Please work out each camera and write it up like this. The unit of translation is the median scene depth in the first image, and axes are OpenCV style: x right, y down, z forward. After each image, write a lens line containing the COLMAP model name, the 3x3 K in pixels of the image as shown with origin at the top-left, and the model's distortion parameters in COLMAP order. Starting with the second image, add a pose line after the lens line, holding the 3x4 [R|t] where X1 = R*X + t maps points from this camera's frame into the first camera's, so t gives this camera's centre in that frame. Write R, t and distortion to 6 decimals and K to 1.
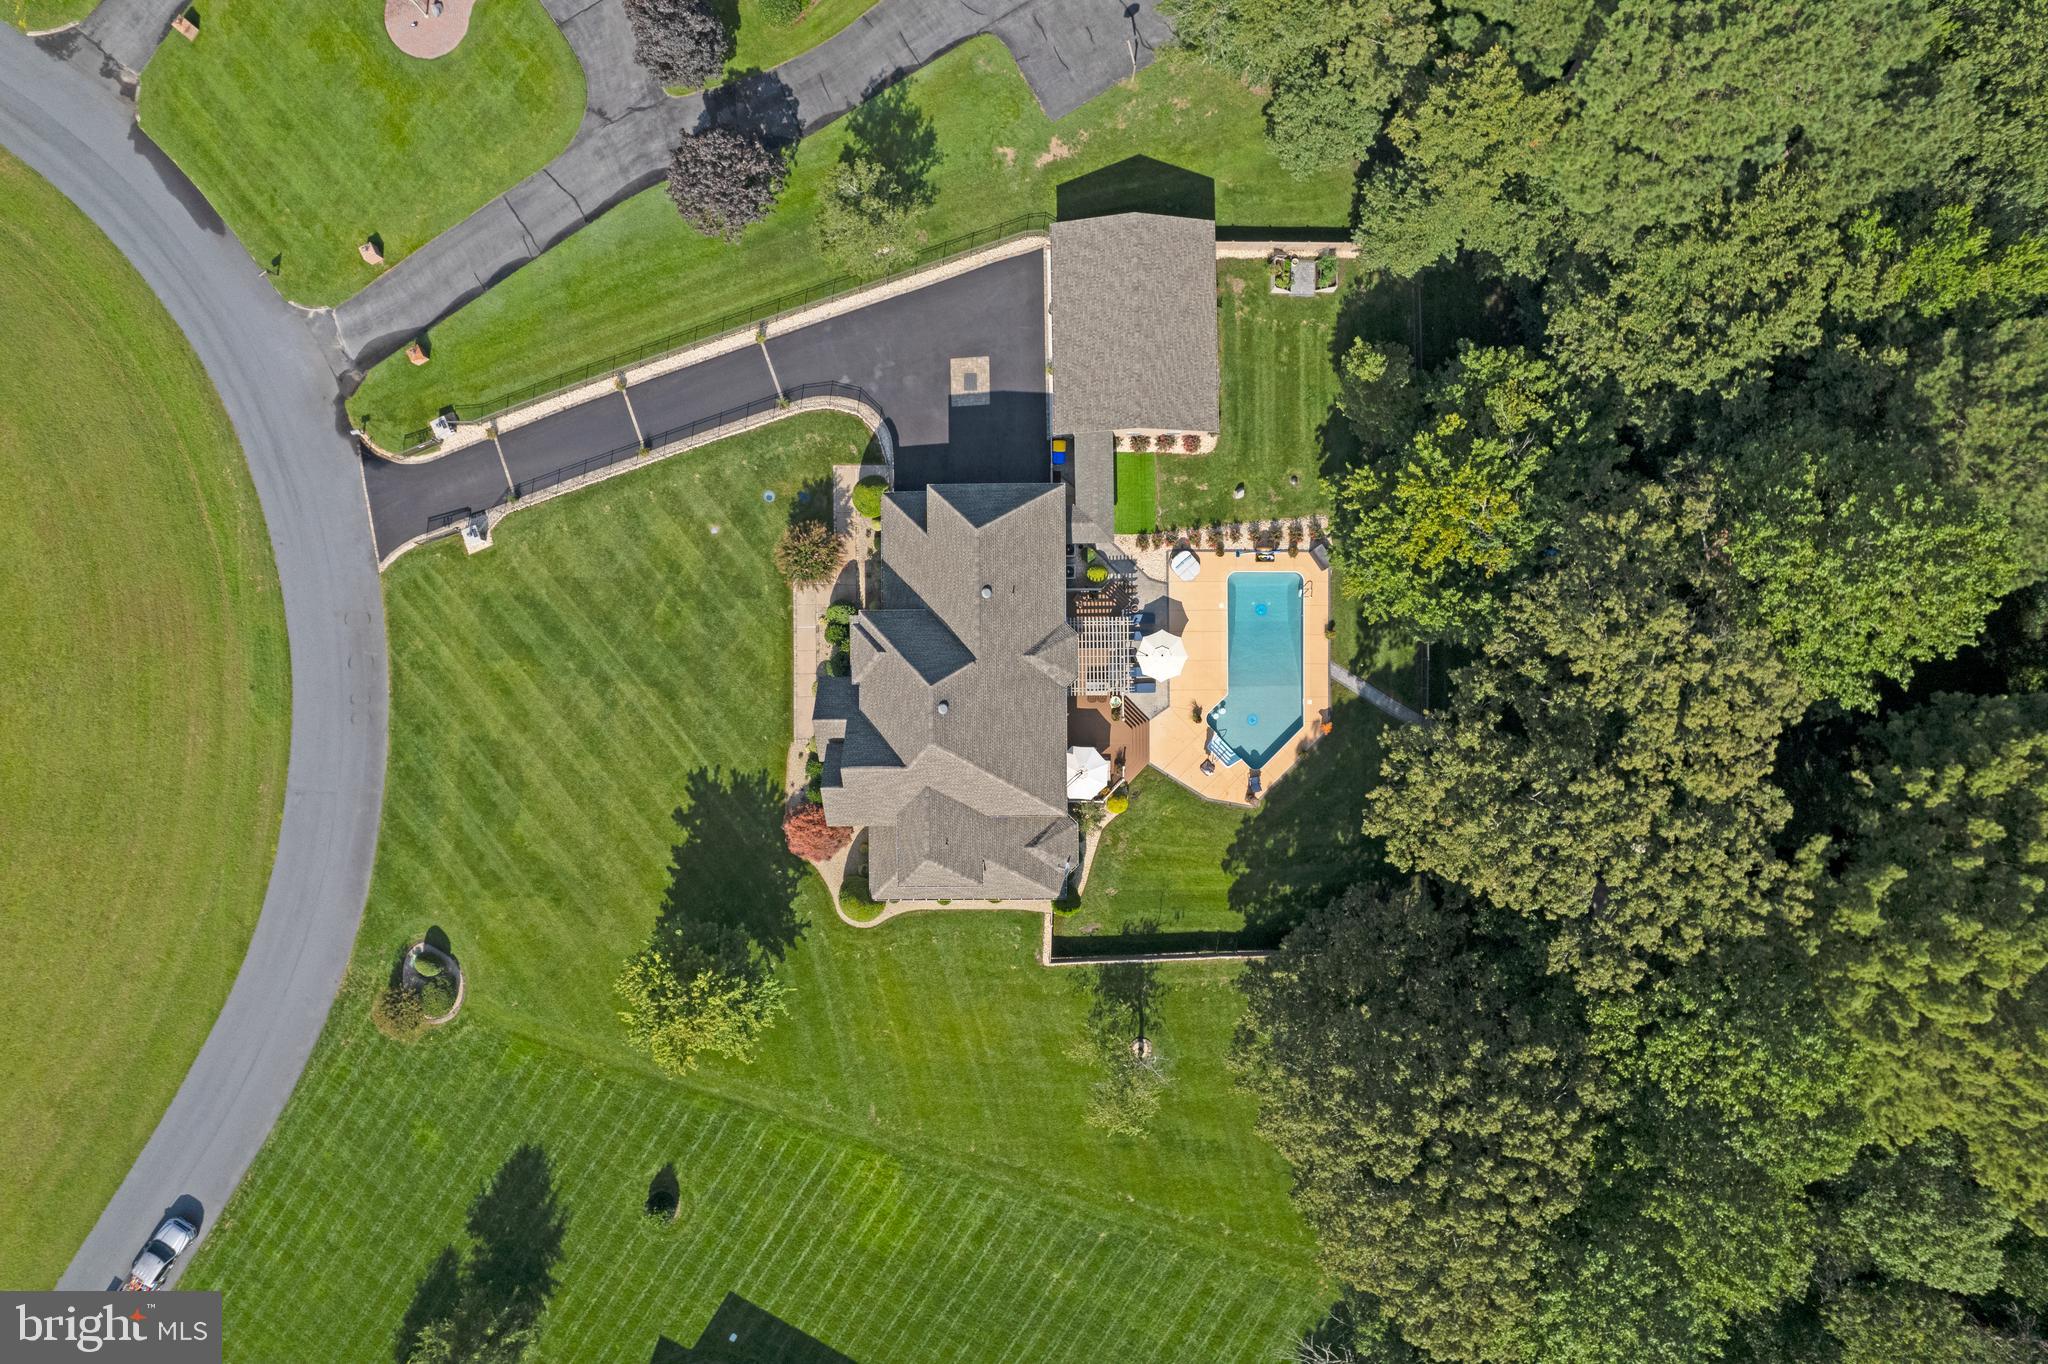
lens RADIAL K [[1312.2, 0, 1028.5], [0, 1312.2, 688.7], [0, 0, 1]] dist [-0.078135, 0.066341]
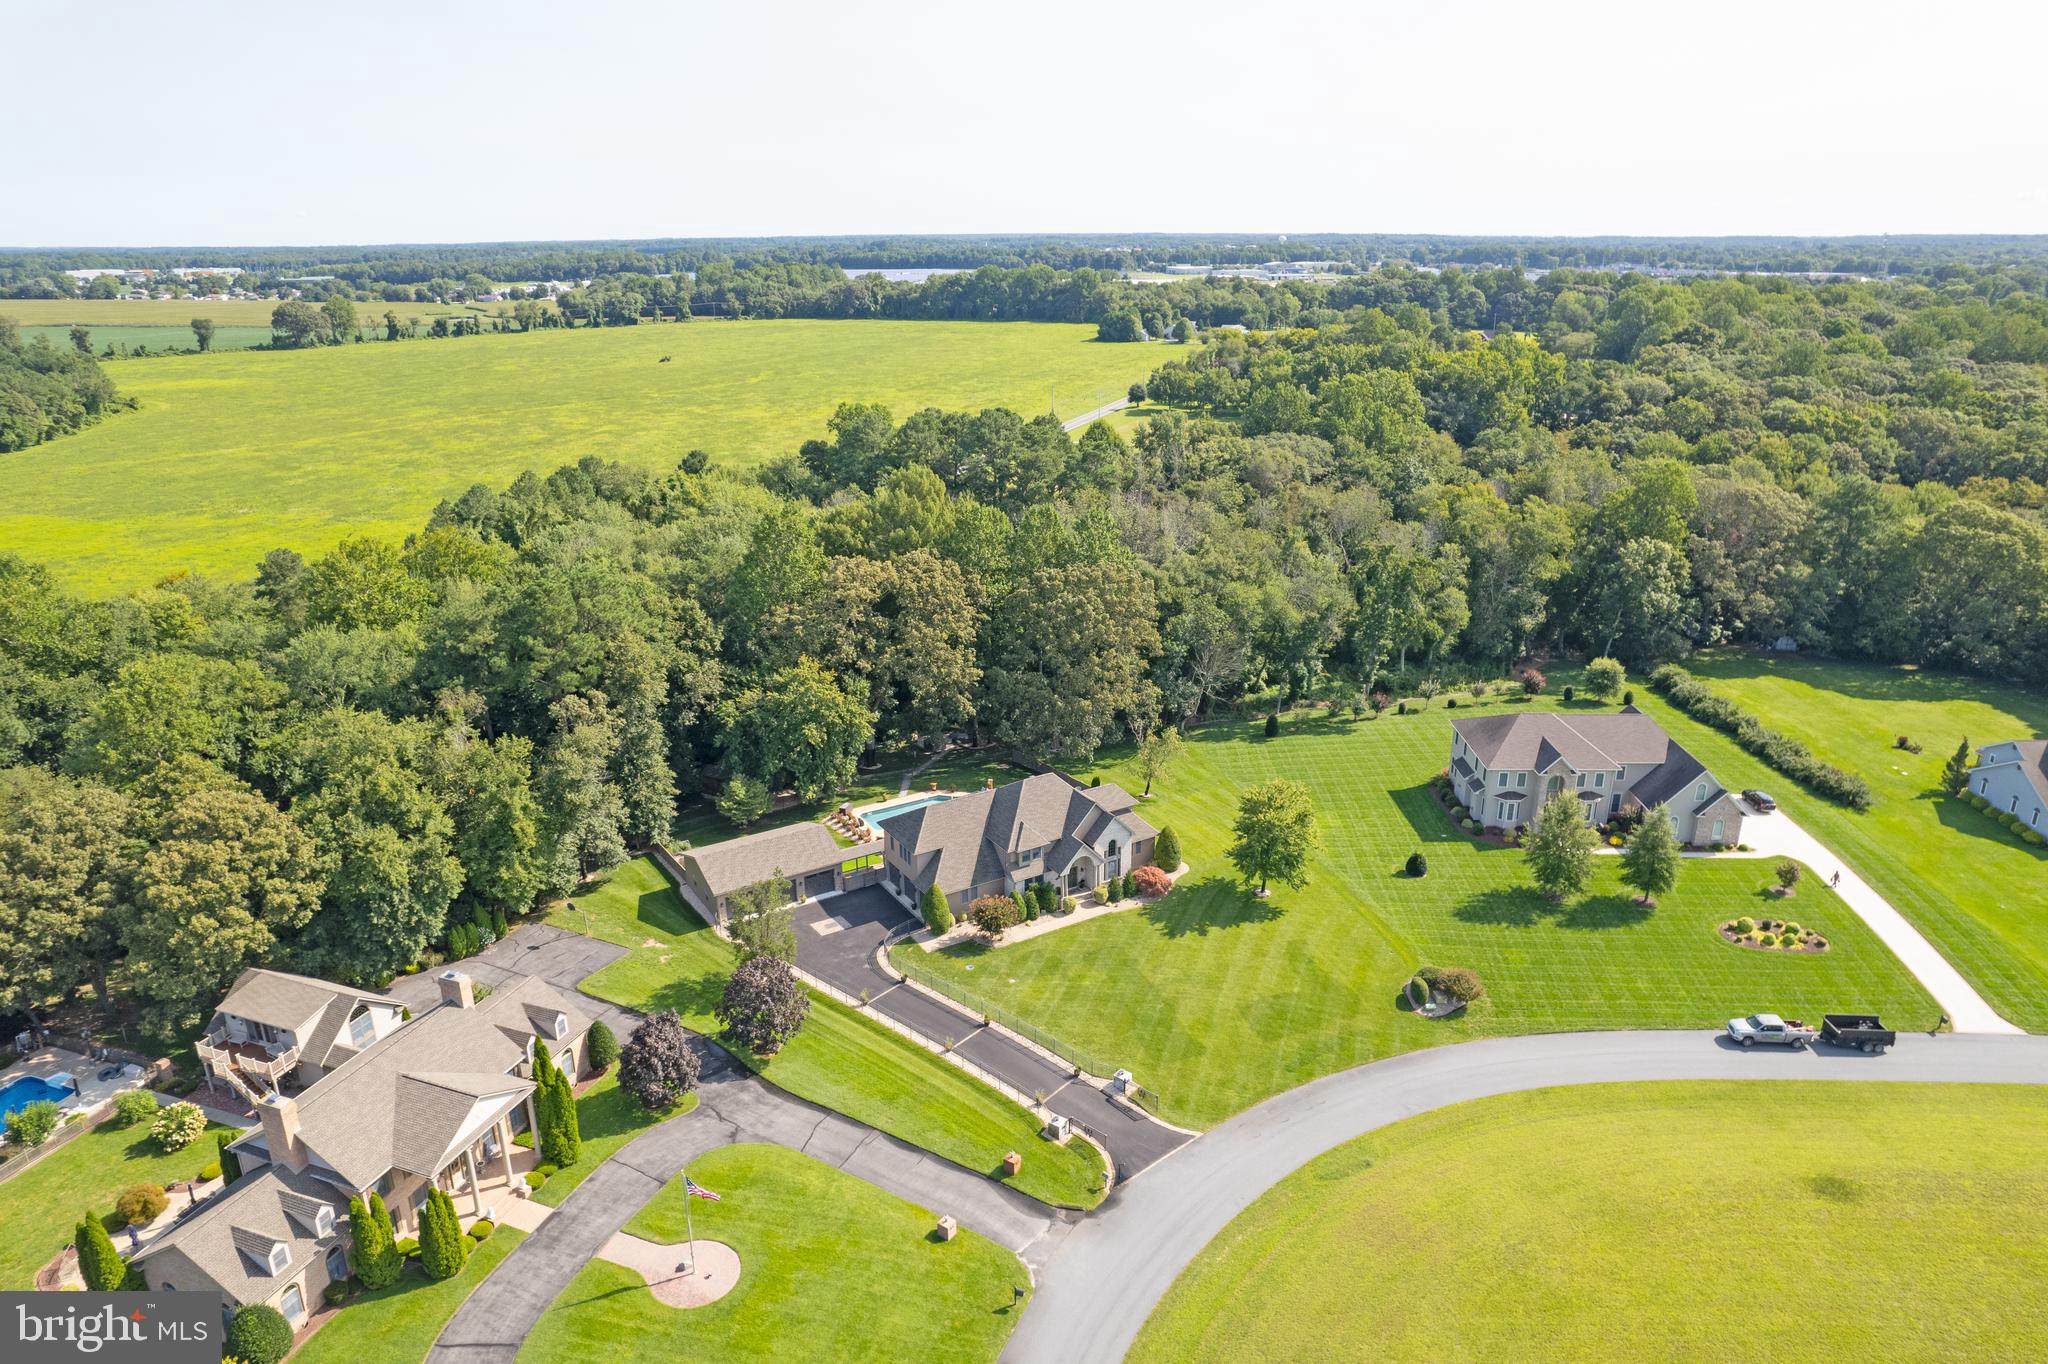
lens RADIAL K [[1312.2, 0, 1021.5], [0, 1312.2, 684.5], [0, 0, 1]] dist [-0.078135, 0.066341]
pose [[-0.511721, -0.276276, 0.813519, -1.228129], [0.859007, -0.181902, 0.478559, -0.686183], [0.015766, 0.943707, 0.330406, 0.285384]]
